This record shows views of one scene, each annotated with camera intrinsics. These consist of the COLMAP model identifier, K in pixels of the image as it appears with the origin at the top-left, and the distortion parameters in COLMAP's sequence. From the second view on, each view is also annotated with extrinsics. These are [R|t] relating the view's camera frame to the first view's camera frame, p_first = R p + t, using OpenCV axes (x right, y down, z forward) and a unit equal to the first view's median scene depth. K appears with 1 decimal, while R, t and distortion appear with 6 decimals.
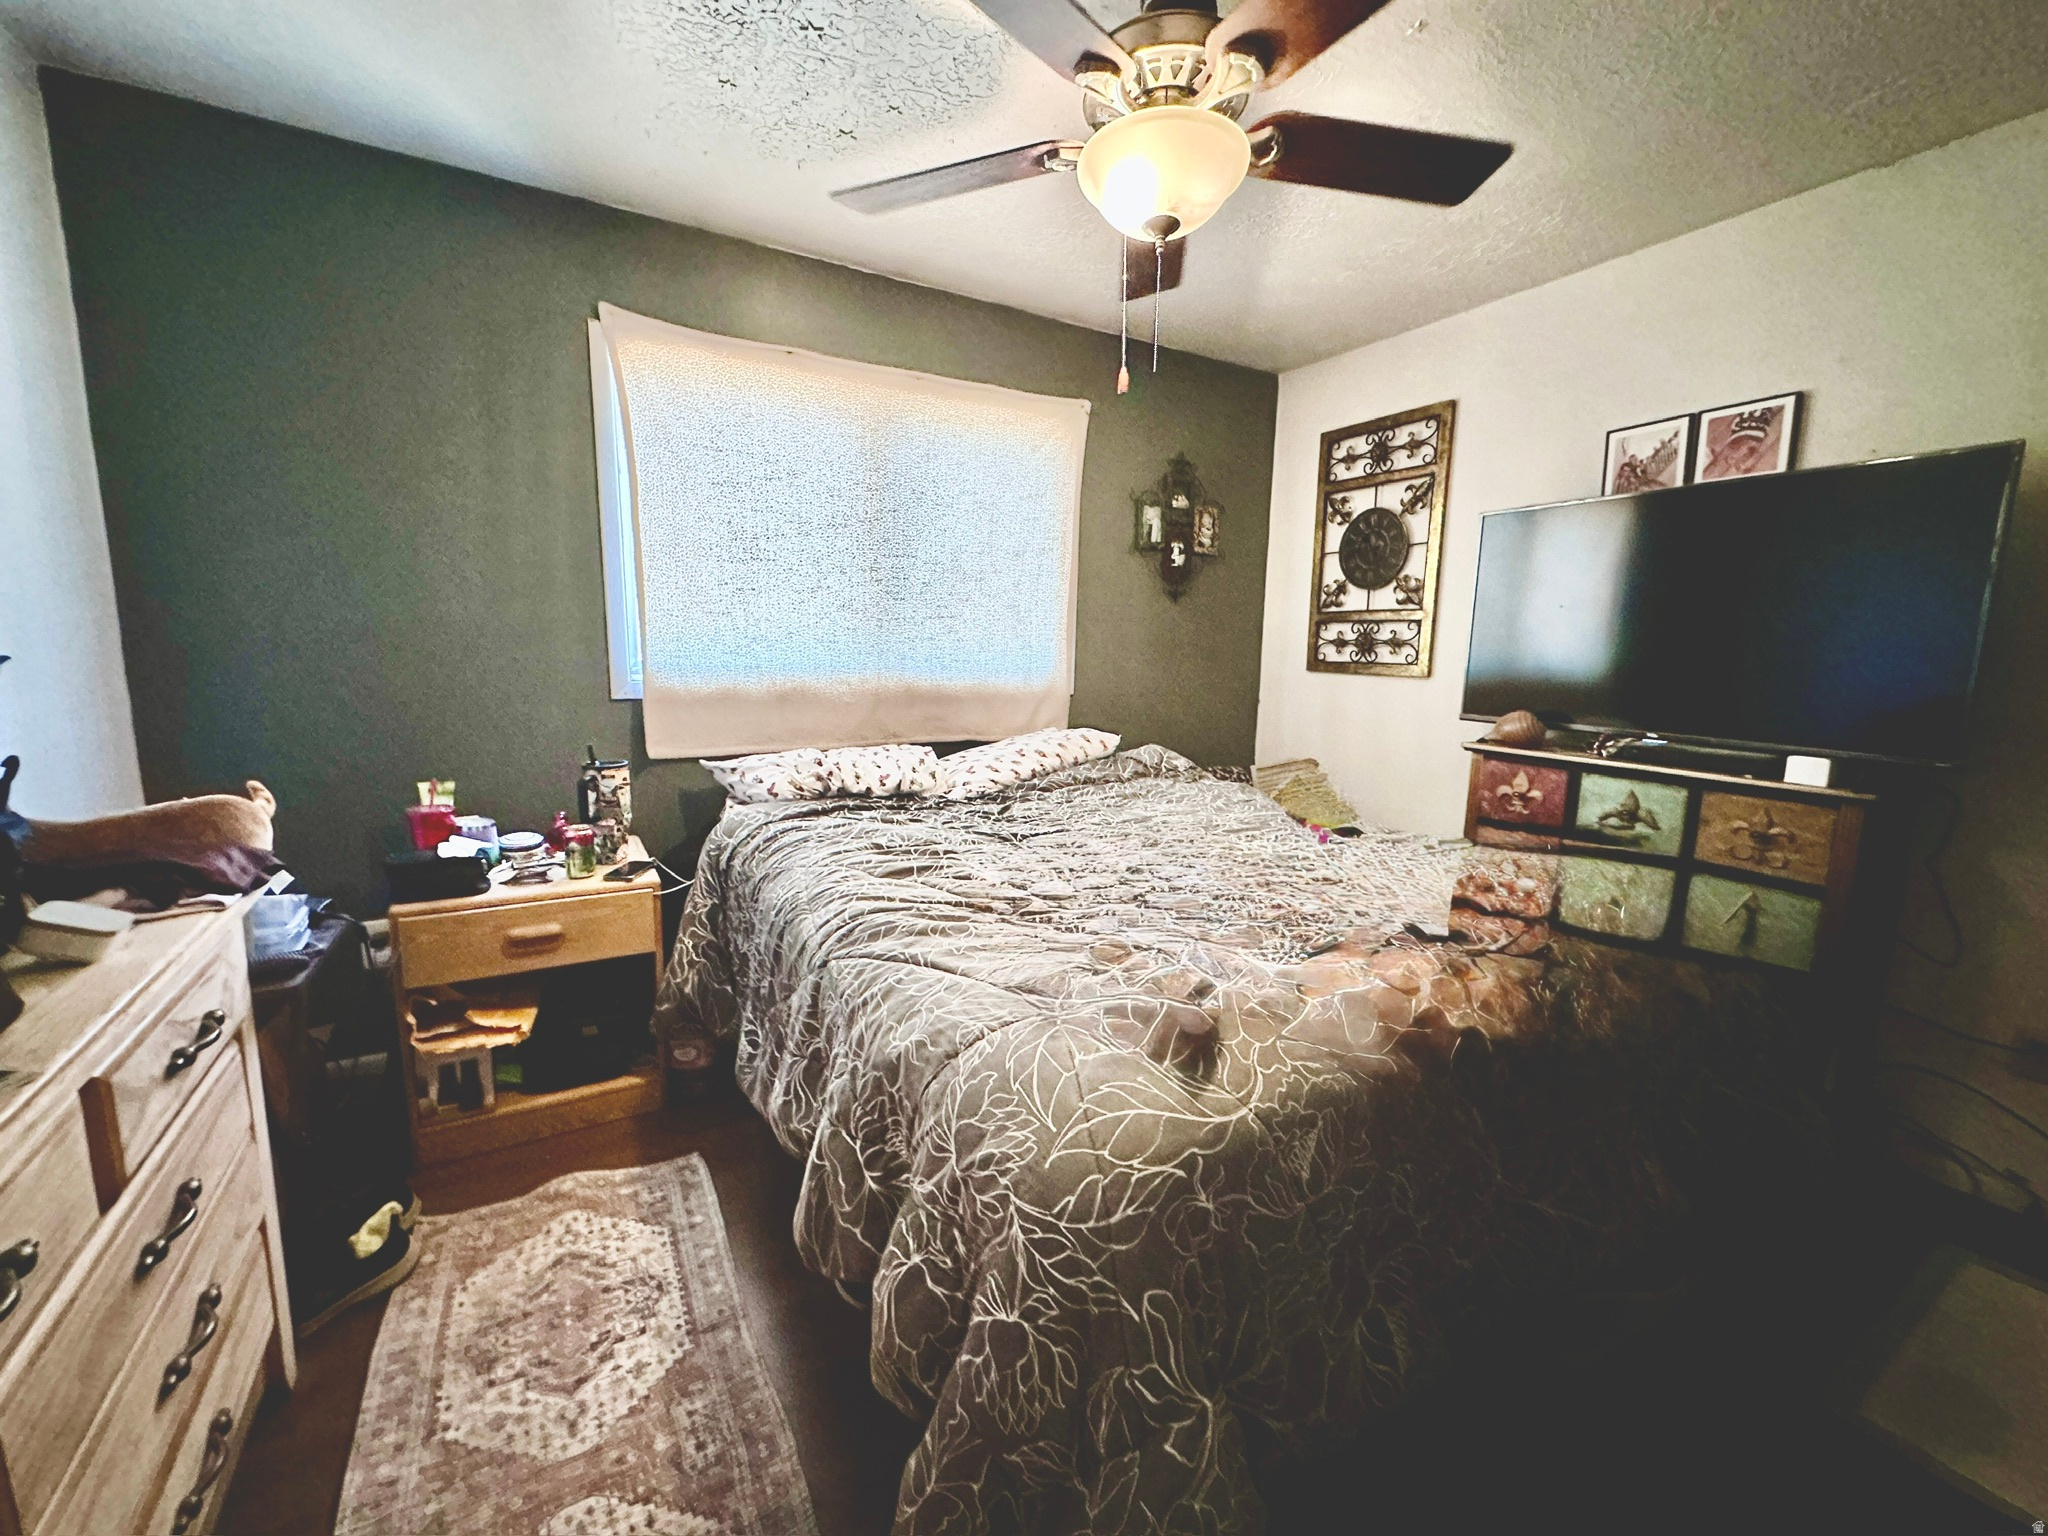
lens RADIAL K [[814.8, 0, 1024.0], [0, 814.8, 768.0], [0, 0, 1]] dist [0.000947, 0.000585]
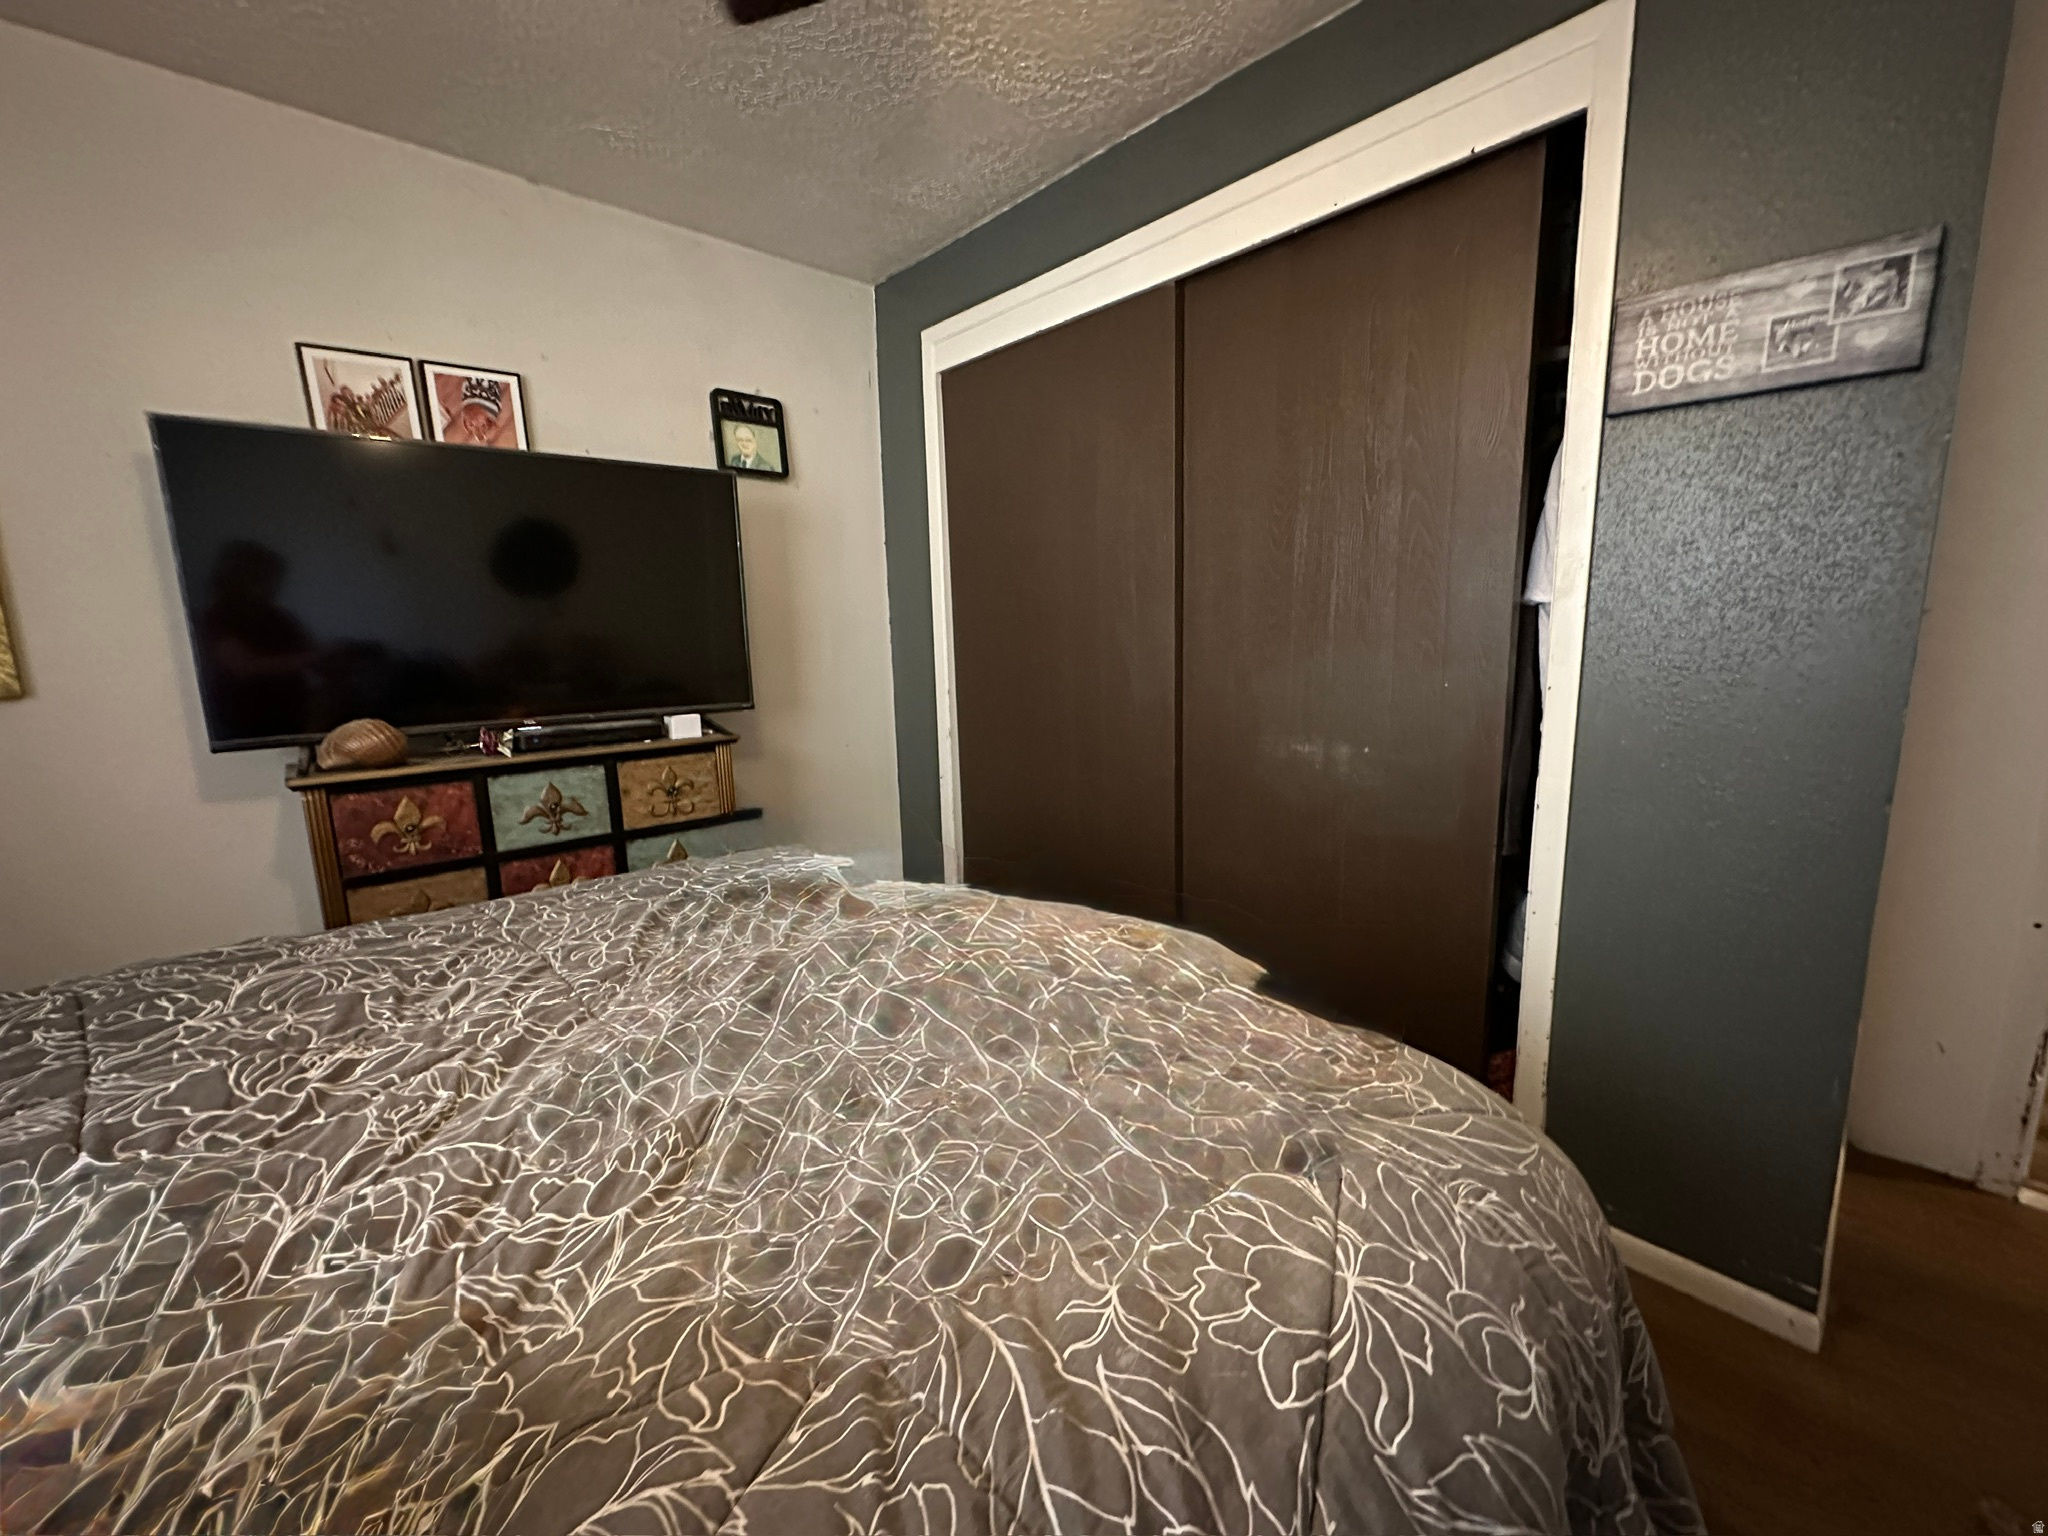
lens RADIAL K [[814.8, 0, 1024.0], [0, 814.8, 768.0], [0, 0, 1]] dist [0.000947, 0.000585]
pose [[-0.208191, -0.169395, 0.963308, -0.236762], [0.181965, 0.960986, 0.208313, -0.080713], [-0.961013, 0.218657, -0.169245, 0.639046]]
